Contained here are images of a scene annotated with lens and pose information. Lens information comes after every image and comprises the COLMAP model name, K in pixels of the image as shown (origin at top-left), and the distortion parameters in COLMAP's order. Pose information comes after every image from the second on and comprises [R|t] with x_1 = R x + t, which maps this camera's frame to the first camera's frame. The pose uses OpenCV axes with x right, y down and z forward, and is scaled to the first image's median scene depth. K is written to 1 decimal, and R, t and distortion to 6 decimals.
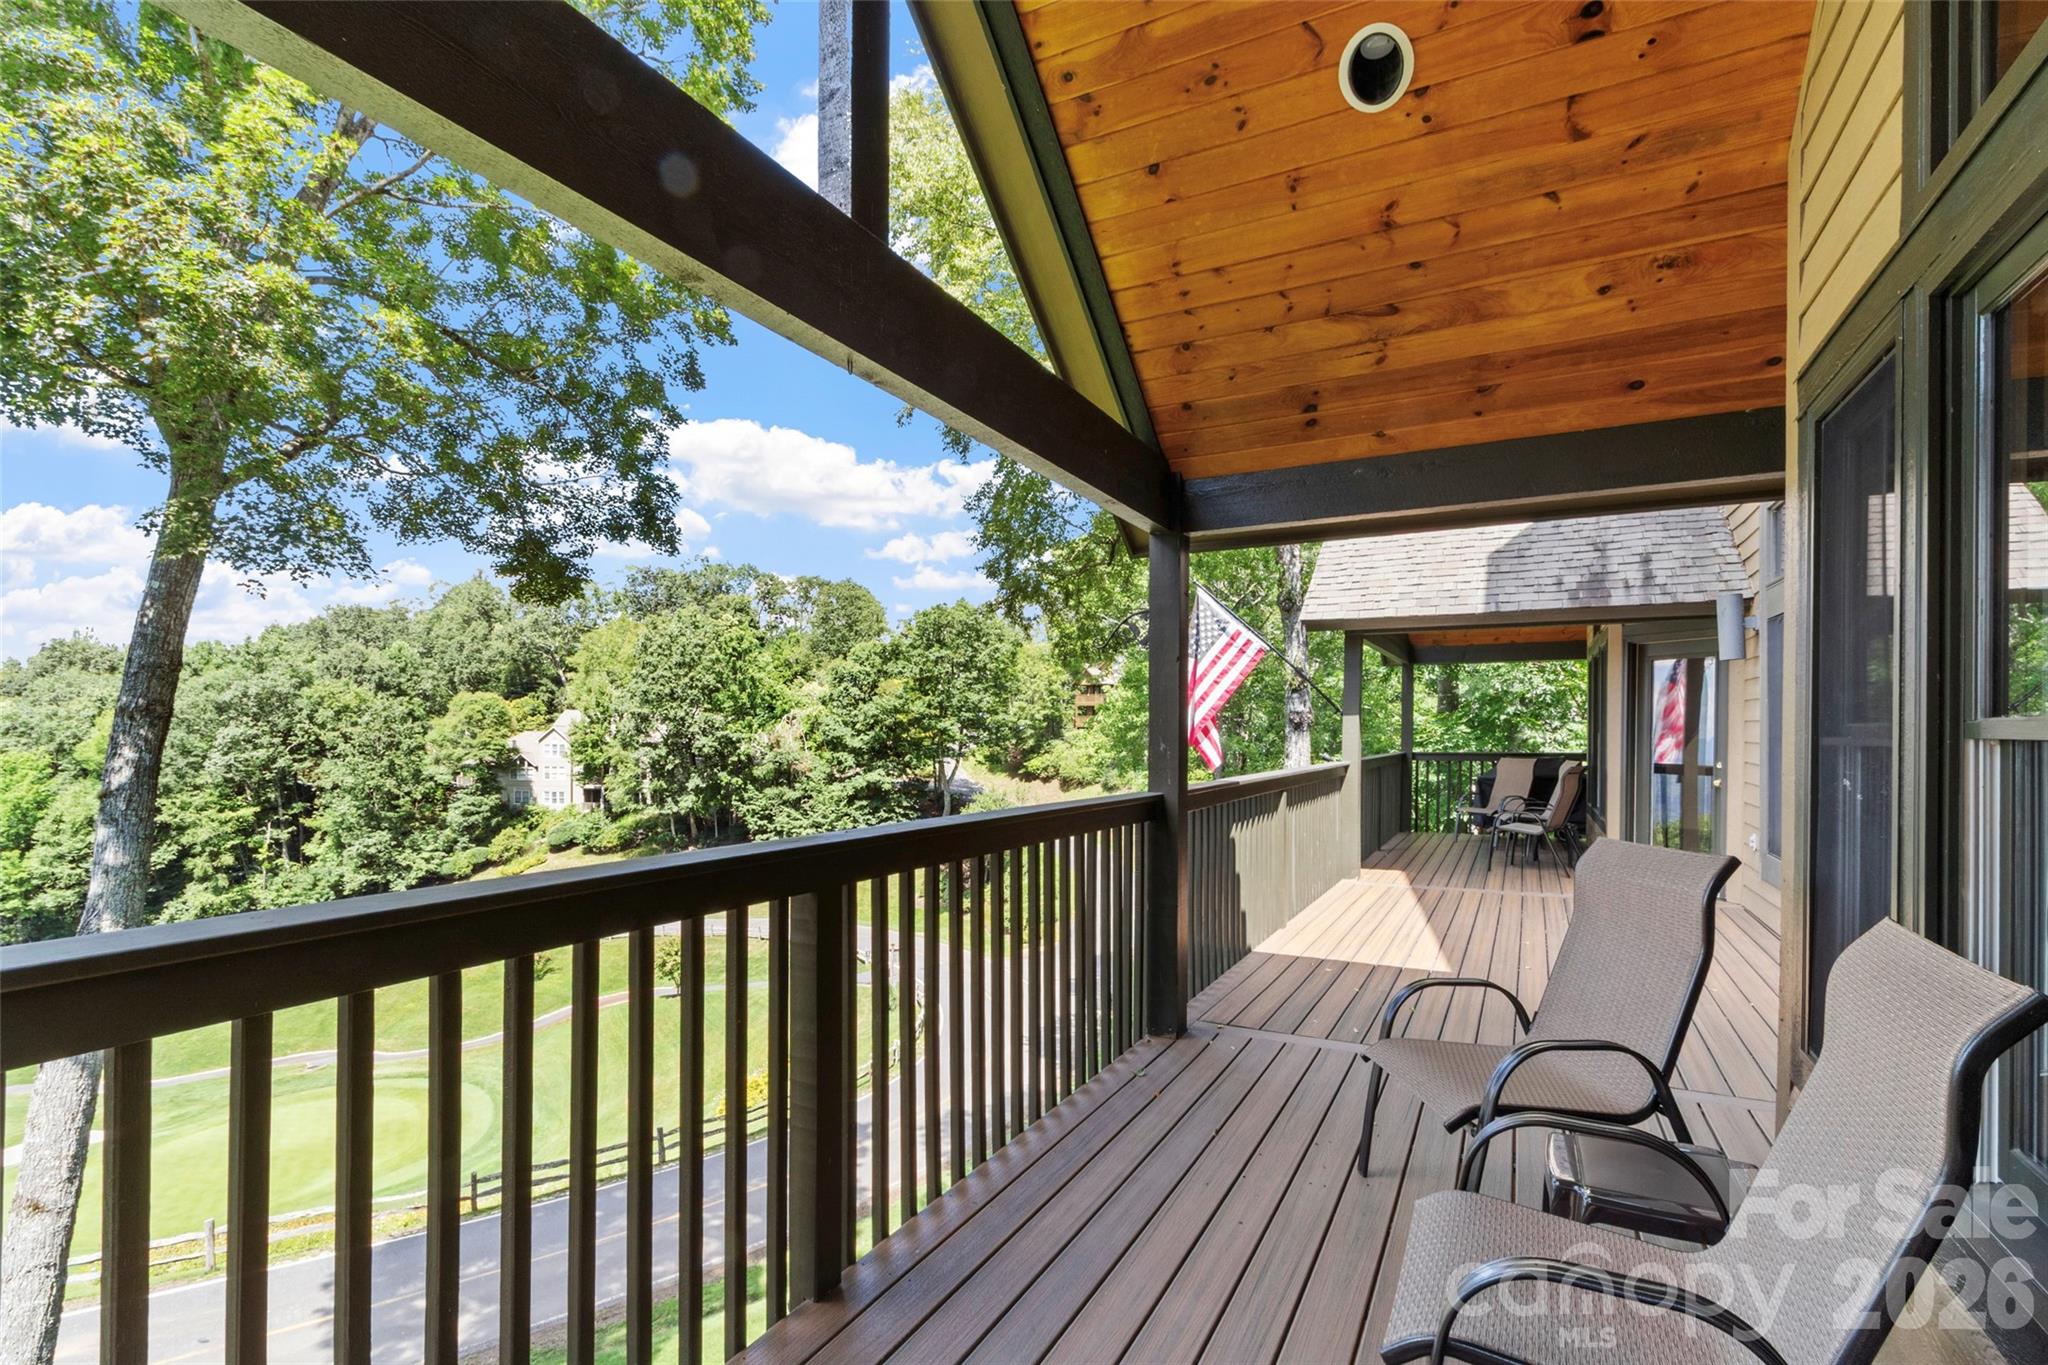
lens RADIAL K [[954.3, 0, 1016.2], [0, 954.3, 716.2], [0, 0, 1]] dist [0.012557, -0.006209]
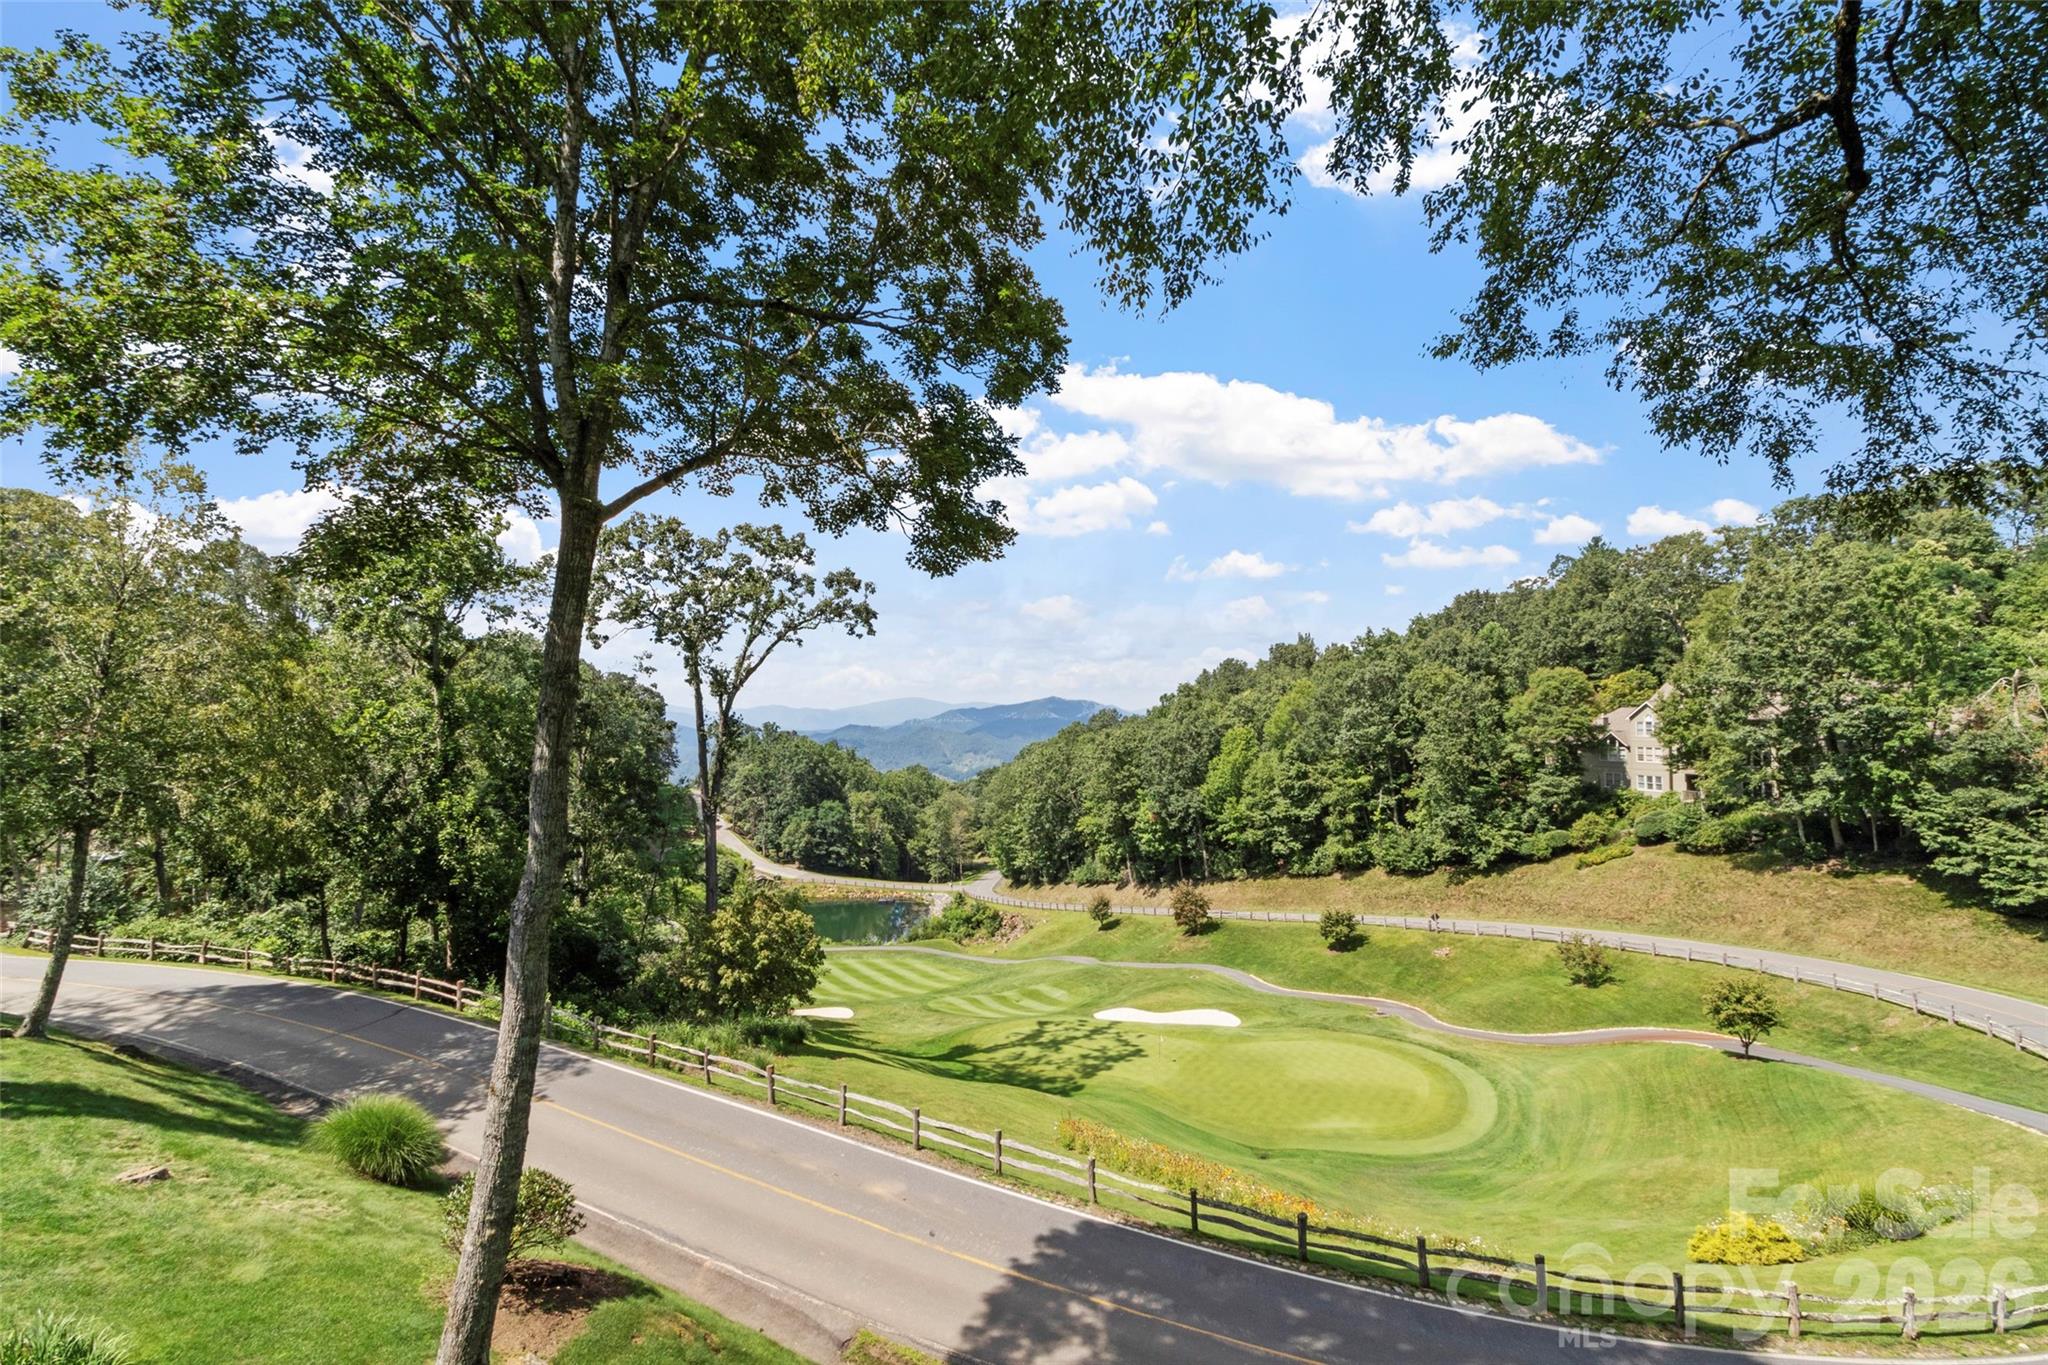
lens RADIAL K [[934.6, 0, 1017.8], [0, 934.6, 704.8], [0, 0, 1]] dist [0.014589, -0.004482]
pose [[0.435643, -0.015847, -0.899980, 0.047862], [0.027922, 0.999602, -0.004085, 0.000973], [0.899687, -0.023349, 0.435912, 0.115880]]
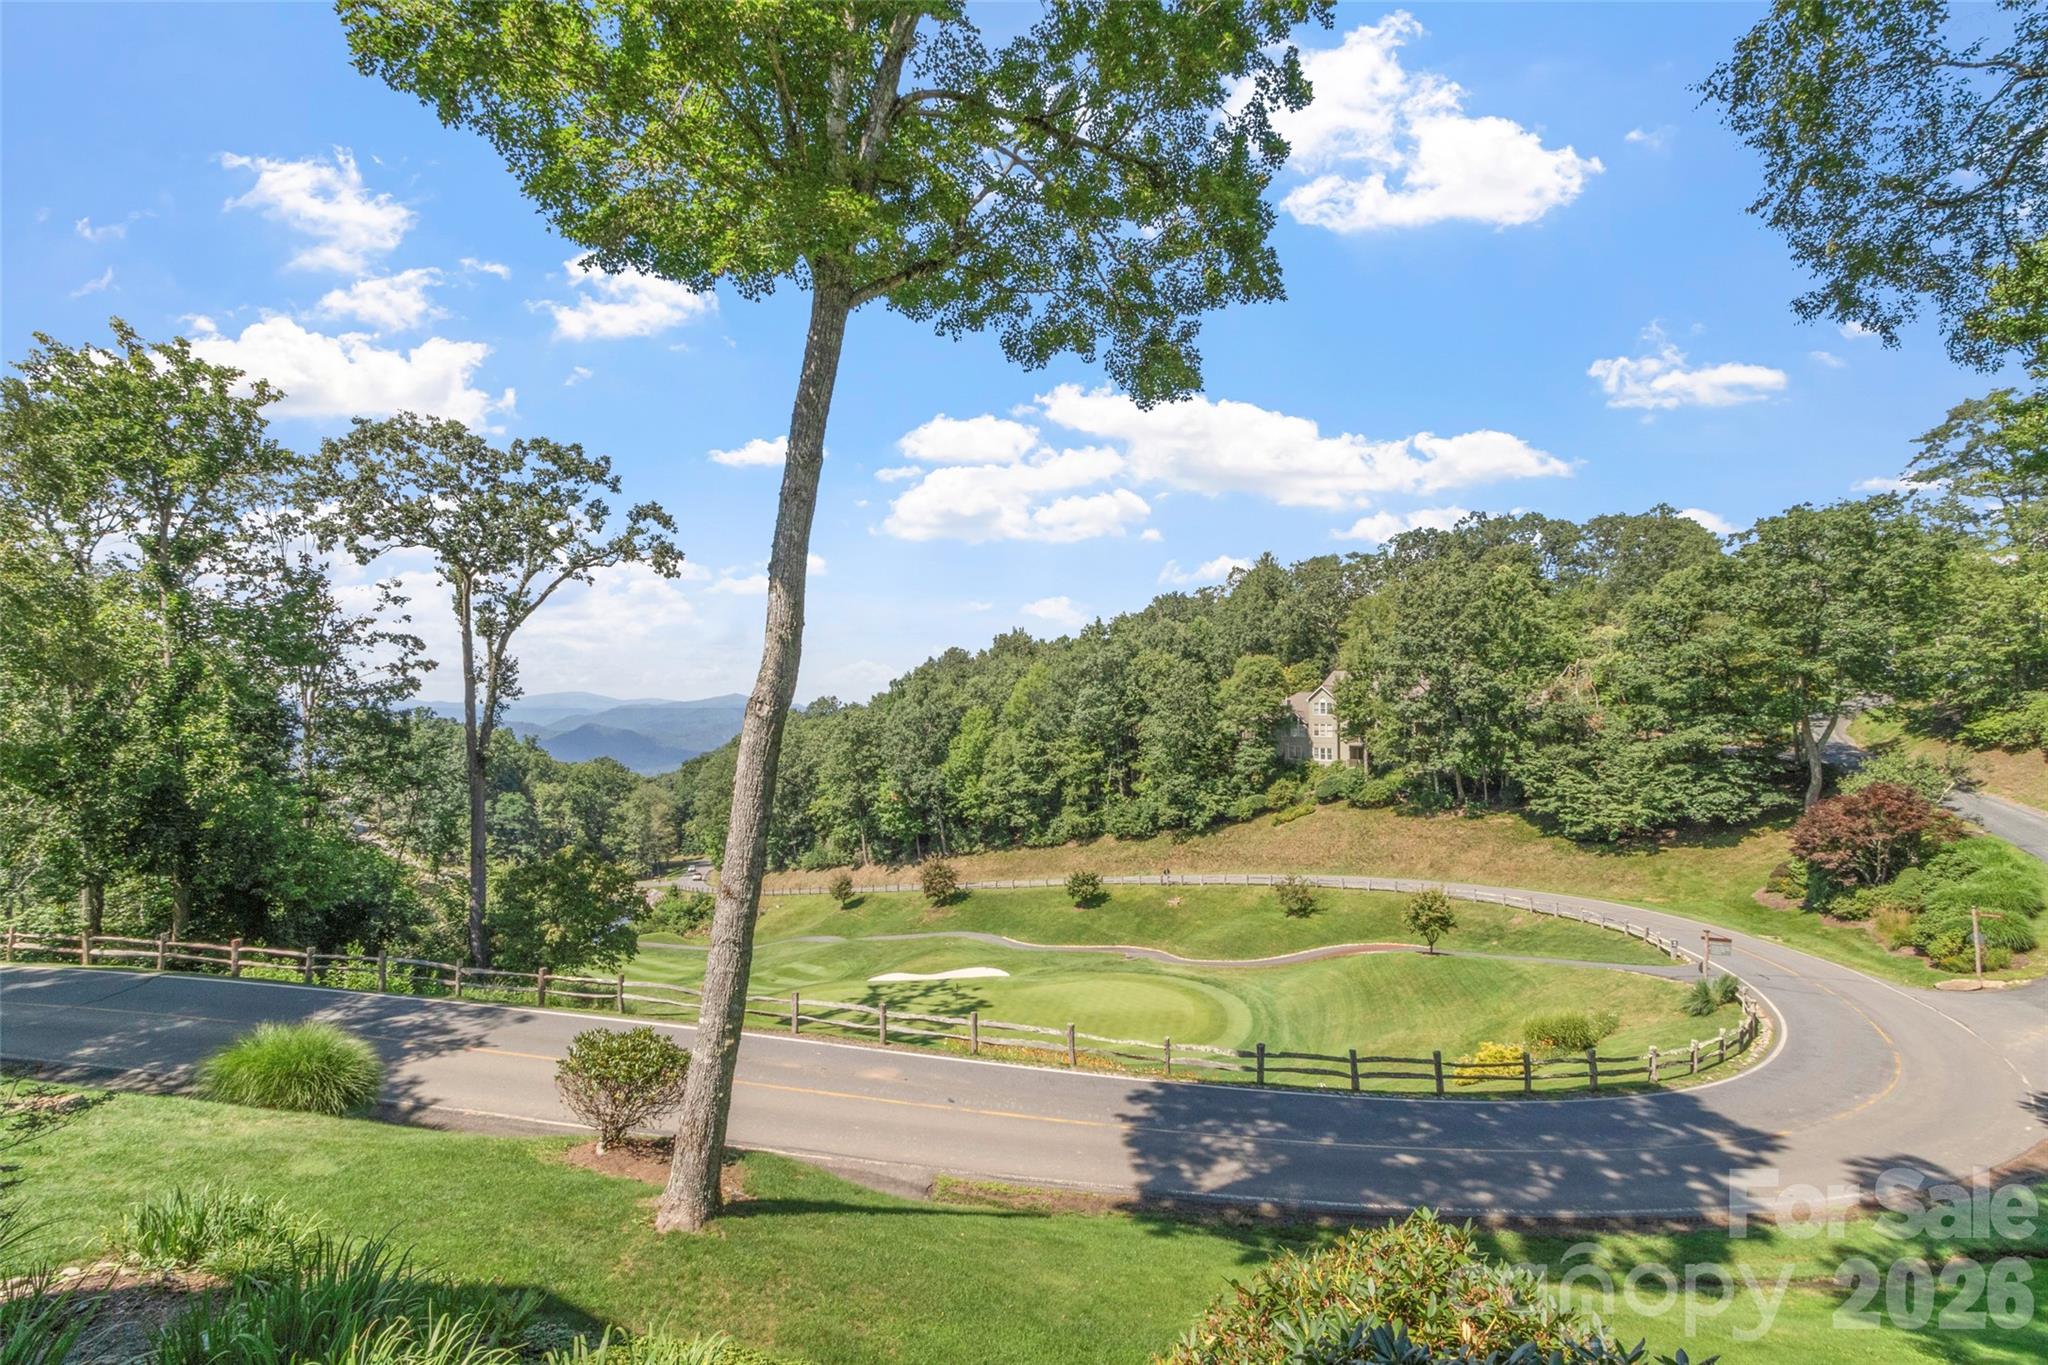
lens RADIAL K [[934.6, 0, 1017.8], [0, 934.6, 704.8], [0, 0, 1]] dist [0.014589, -0.004482]
pose [[0.705437, -0.006327, -0.708745, 0.009768], [0.011276, 0.999934, 0.002296, 0.028614], [0.708683, -0.009612, 0.705461, 0.043228]]
